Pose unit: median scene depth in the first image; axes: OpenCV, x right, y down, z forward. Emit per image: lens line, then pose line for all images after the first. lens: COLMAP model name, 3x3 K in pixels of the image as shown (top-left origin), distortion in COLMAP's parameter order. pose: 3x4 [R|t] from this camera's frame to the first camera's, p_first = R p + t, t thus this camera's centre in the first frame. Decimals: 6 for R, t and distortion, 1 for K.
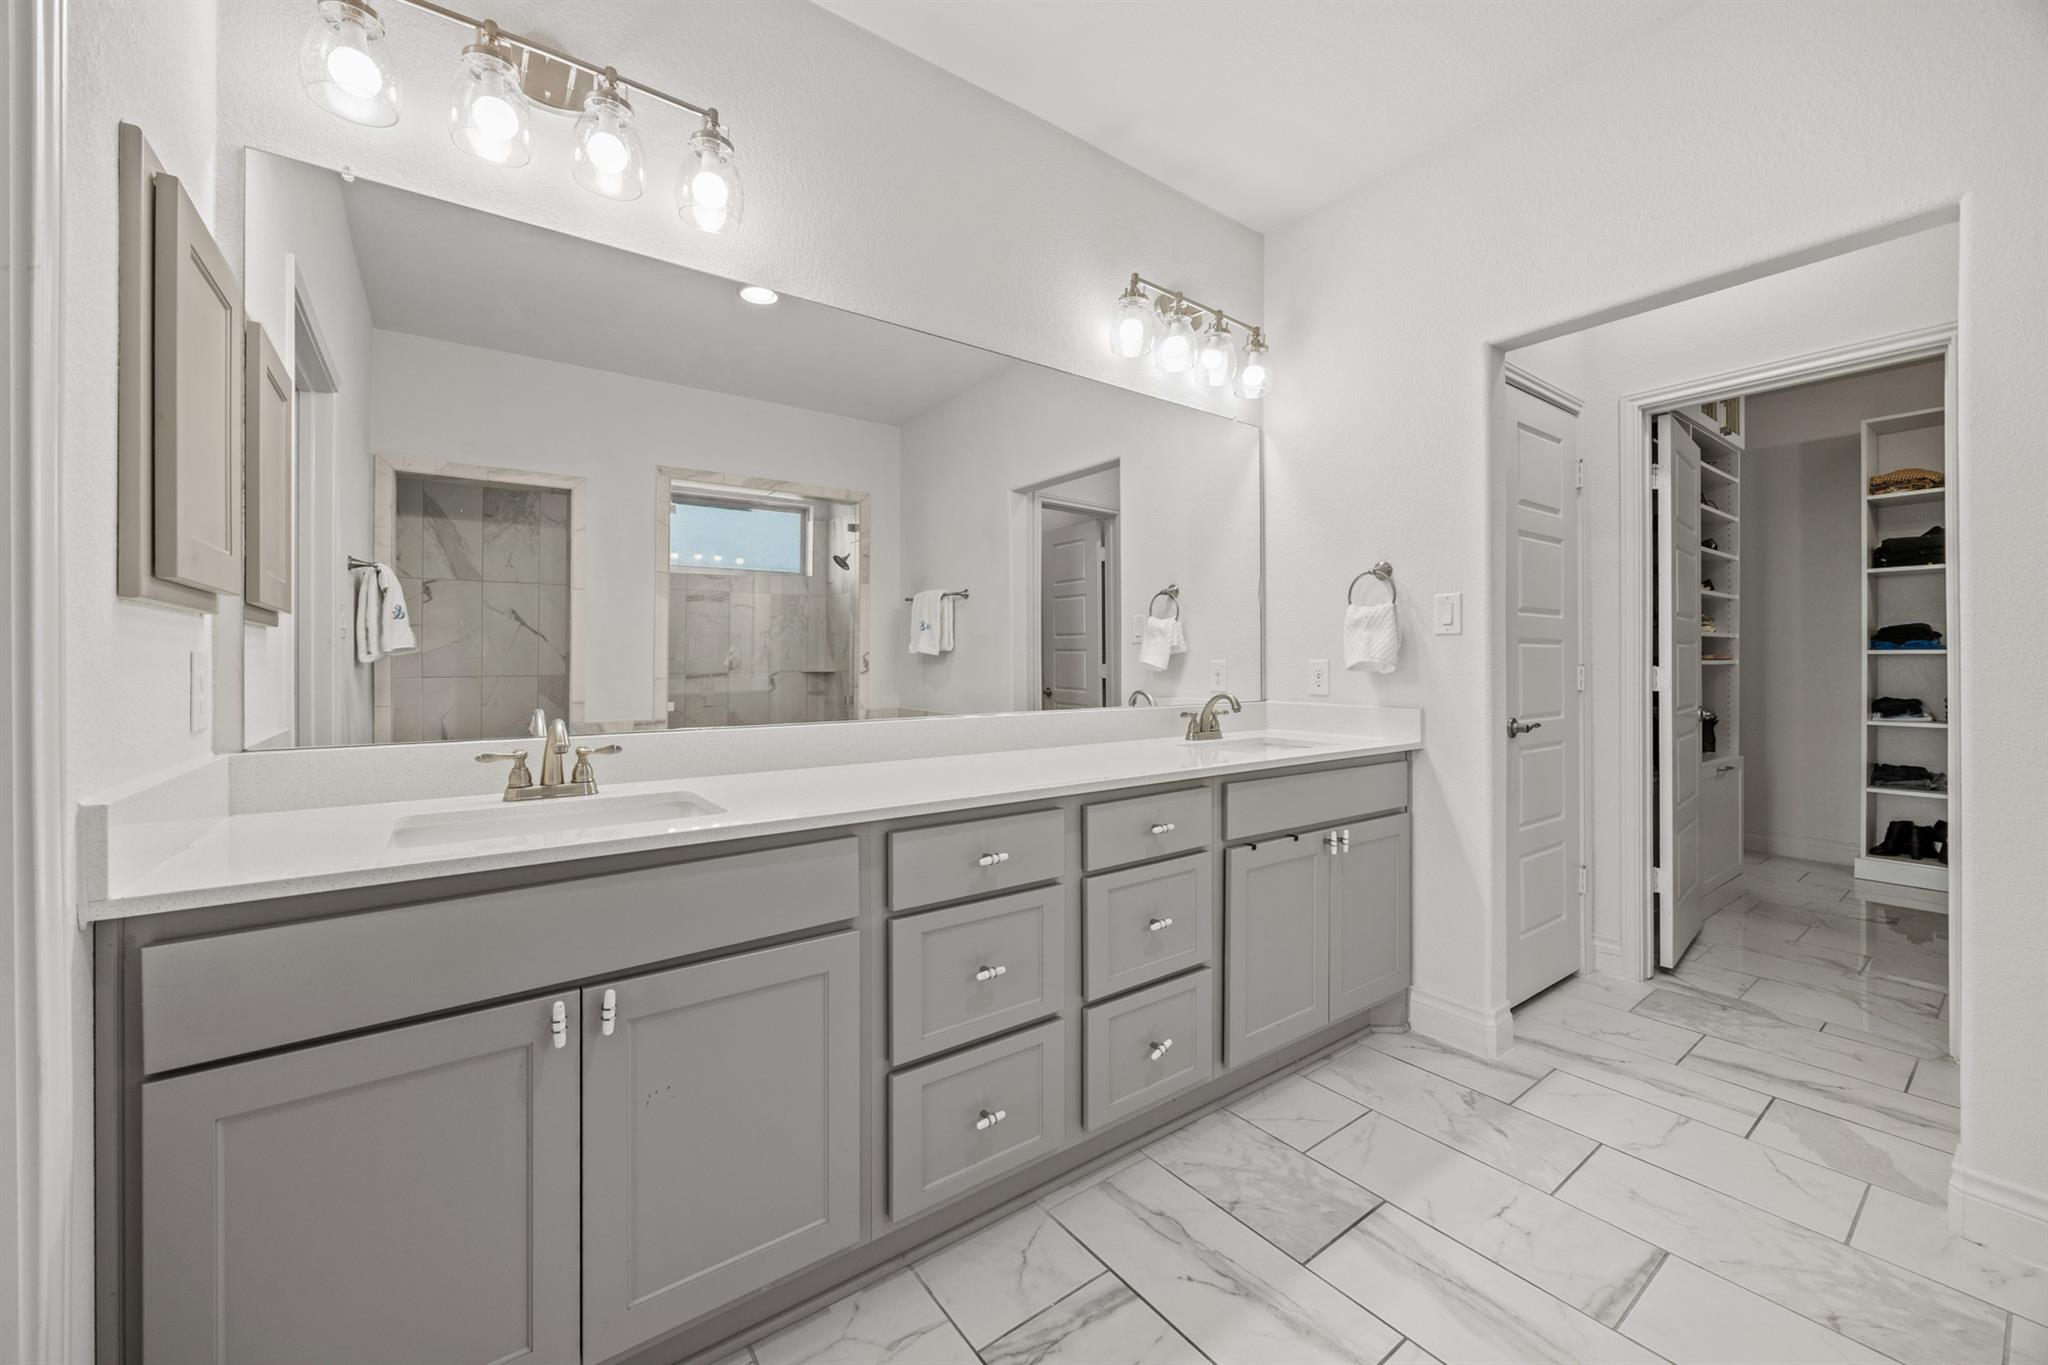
lens RADIAL K [[785.0, 0, 1024.0], [0, 785.0, 663.5], [0, 0, 1]] dist [-0.006716, -0.000293]
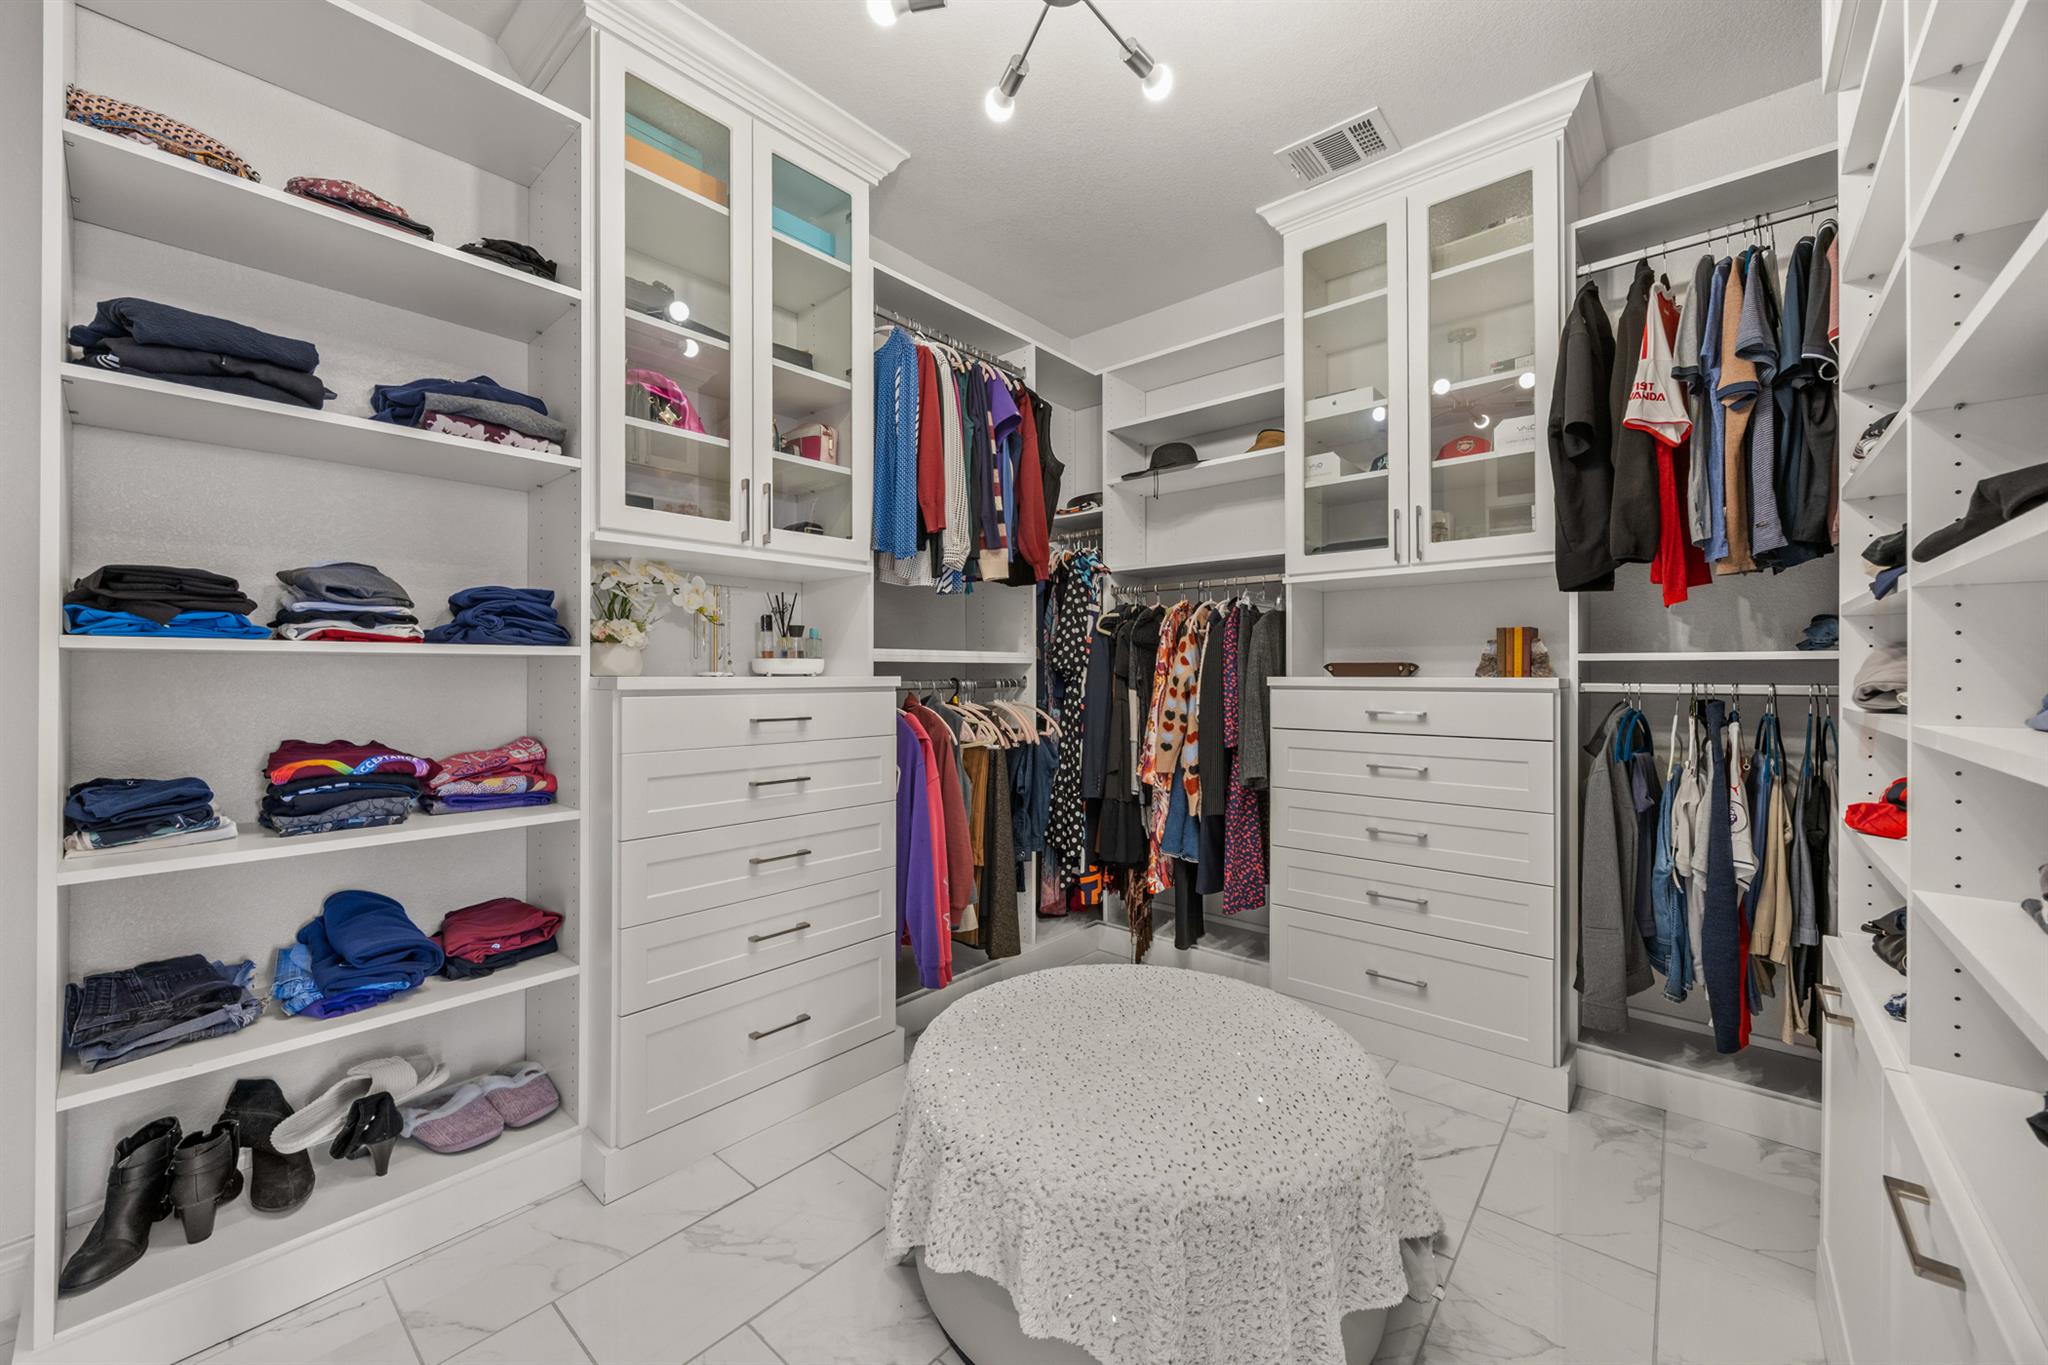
lens RADIAL K [[785.0, 0, 1024.0], [0, 785.0, 663.5], [0, 0, 1]] dist [-0.006716, -0.000293]
pose [[-0.220350, 0.008969, 0.975380, 0.690966], [-0.001884, 0.999952, -0.009621, -0.003892], [-0.975419, -0.003958, -0.220323, 0.684525]]
